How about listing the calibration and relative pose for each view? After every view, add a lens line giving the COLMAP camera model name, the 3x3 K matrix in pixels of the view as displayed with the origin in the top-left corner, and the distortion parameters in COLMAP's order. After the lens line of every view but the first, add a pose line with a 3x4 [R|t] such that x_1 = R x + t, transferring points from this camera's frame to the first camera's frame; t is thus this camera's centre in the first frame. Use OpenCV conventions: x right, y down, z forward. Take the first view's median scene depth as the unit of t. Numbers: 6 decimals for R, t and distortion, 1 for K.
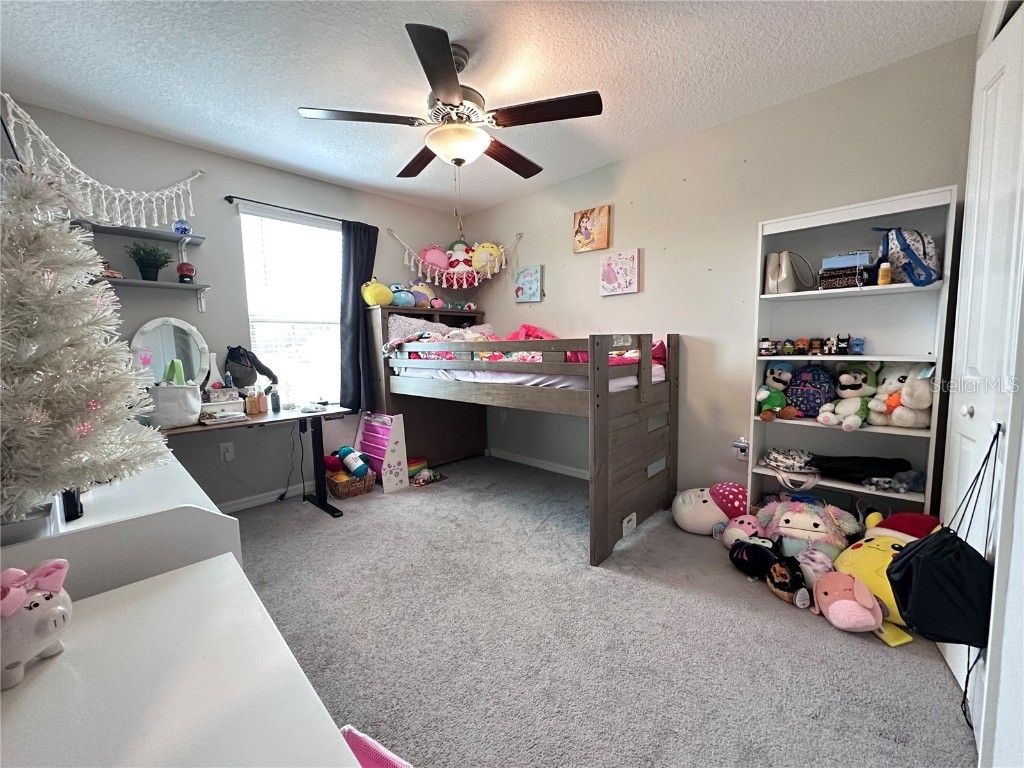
lens RADIAL K [[409.3, 0, 510.6], [0, 409.3, 381.6], [0, 0, 1]] dist [-0.003076, 0.000345]
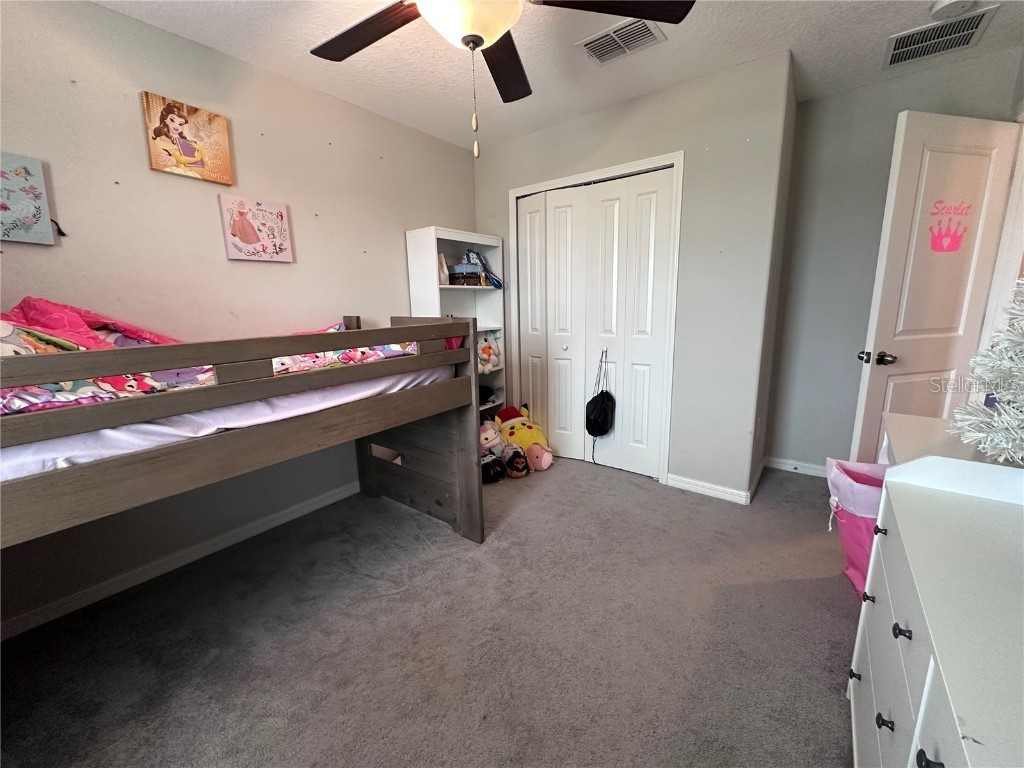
lens RADIAL K [[409.3, 0, 510.6], [0, 409.3, 381.6], [0, 0, 1]] dist [-0.003076, 0.000345]
pose [[-0.111951, -0.169124, 0.979216, -0.535313], [0.117432, 0.976254, 0.182038, -0.090644], [-0.986751, 0.135371, -0.089432, 0.691375]]
